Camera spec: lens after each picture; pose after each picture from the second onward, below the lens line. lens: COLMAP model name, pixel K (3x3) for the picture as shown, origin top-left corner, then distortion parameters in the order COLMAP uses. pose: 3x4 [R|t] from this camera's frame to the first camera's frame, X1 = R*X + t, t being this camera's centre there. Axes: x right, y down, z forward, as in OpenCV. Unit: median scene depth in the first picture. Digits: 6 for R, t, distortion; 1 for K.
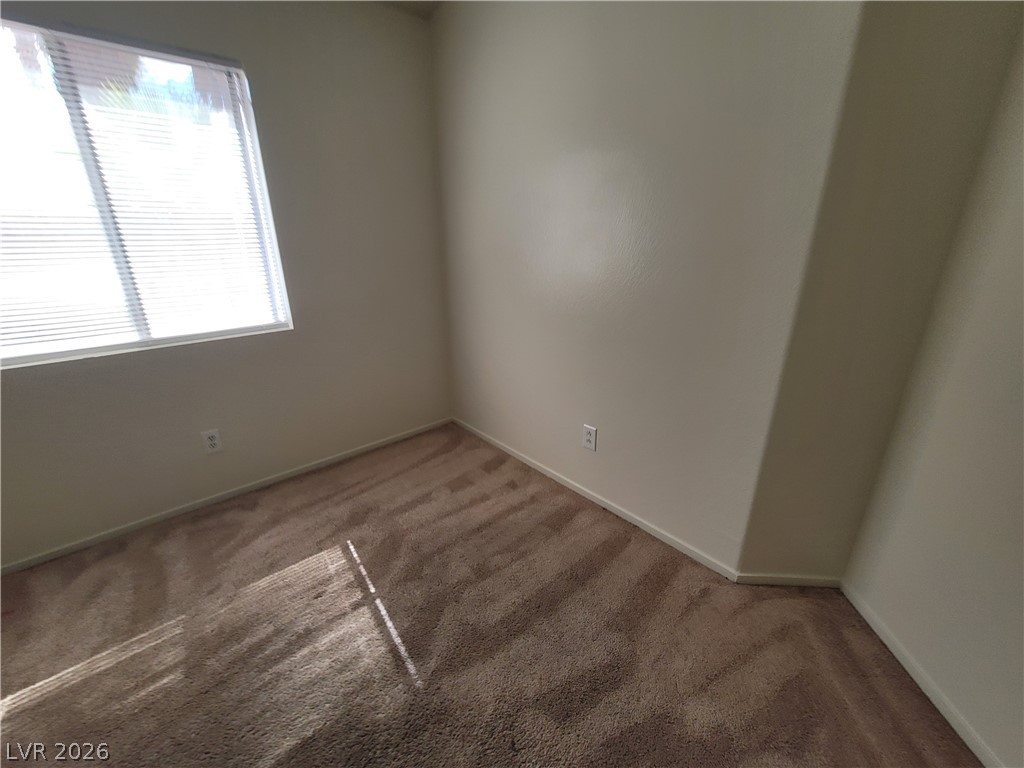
lens RADIAL K [[418.3, 0, 510.4], [0, 418.3, 380.9], [0, 0, 1]] dist [-0.009581, 0.003179]
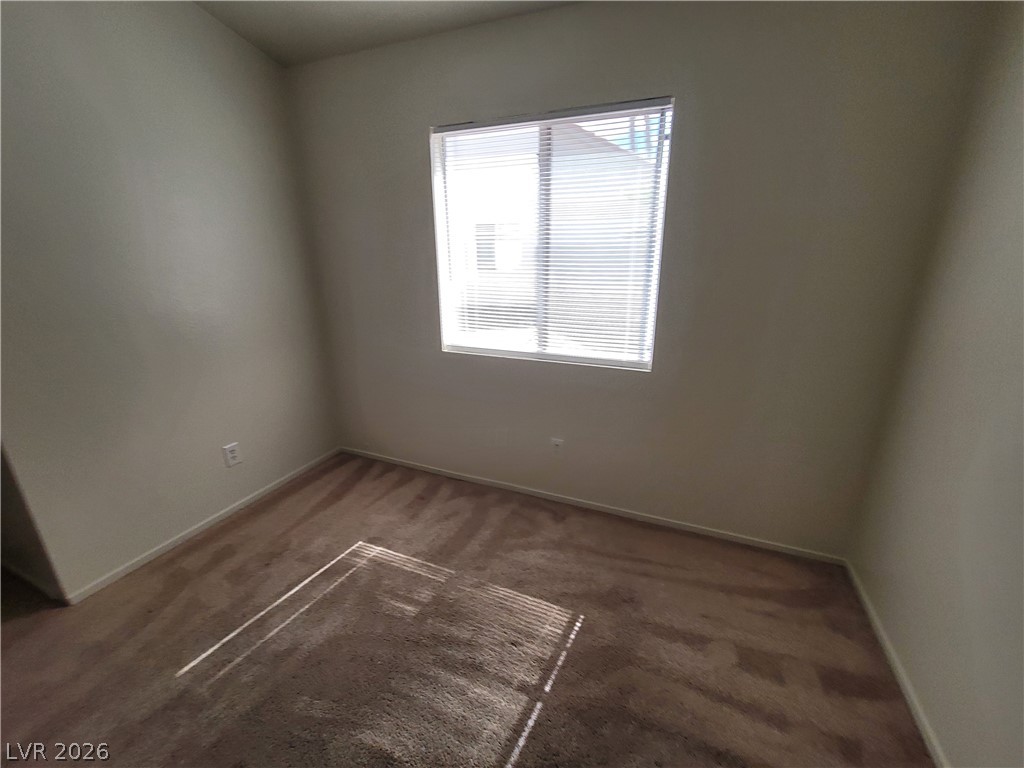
lens RADIAL K [[418.3, 0, 514.6], [0, 418.3, 381.0], [0, 0, 1]] dist [-0.009581, 0.003179]
pose [[0.431338, 0.270751, -0.860605, 0.193399], [-0.299403, 0.942805, 0.146550, -0.188745], [0.851061, 0.194455, 0.487732, 0.360866]]
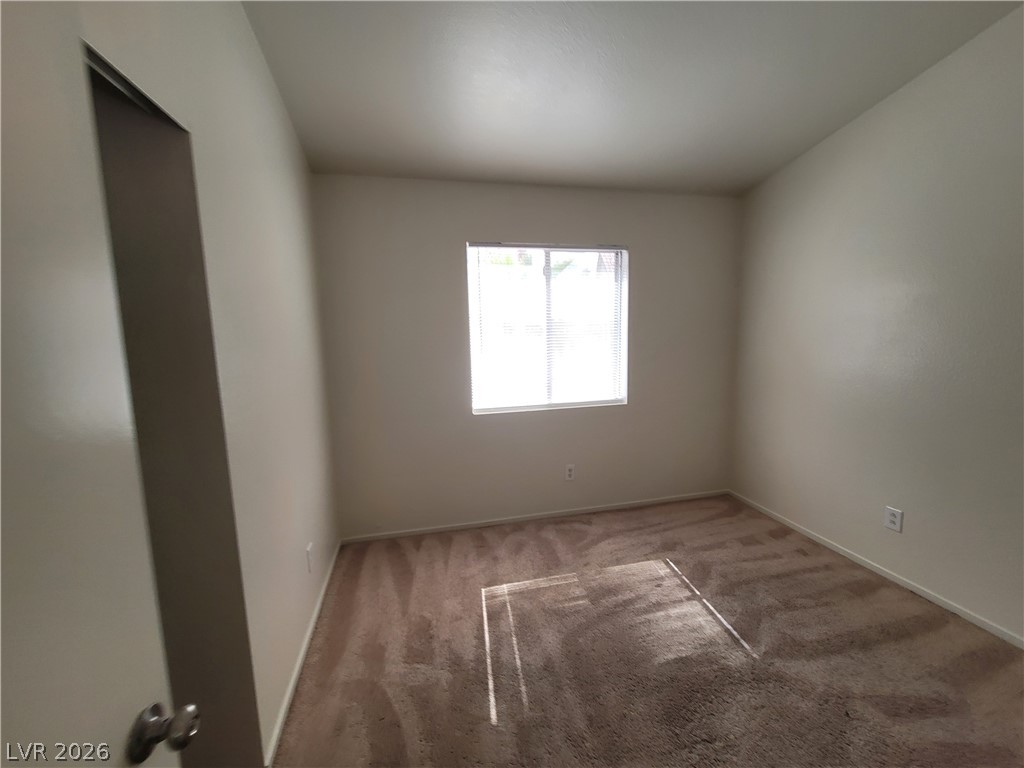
lens RADIAL K [[418.3, 0, 509.4], [0, 418.3, 382.8], [0, 0, 1]] dist [-0.009581, 0.003179]
pose [[0.880437, 0.048606, -0.471665, -0.239739], [-0.141817, 0.976192, -0.164124, 0.123326], [0.452458, 0.211391, 0.866369, -0.577161]]
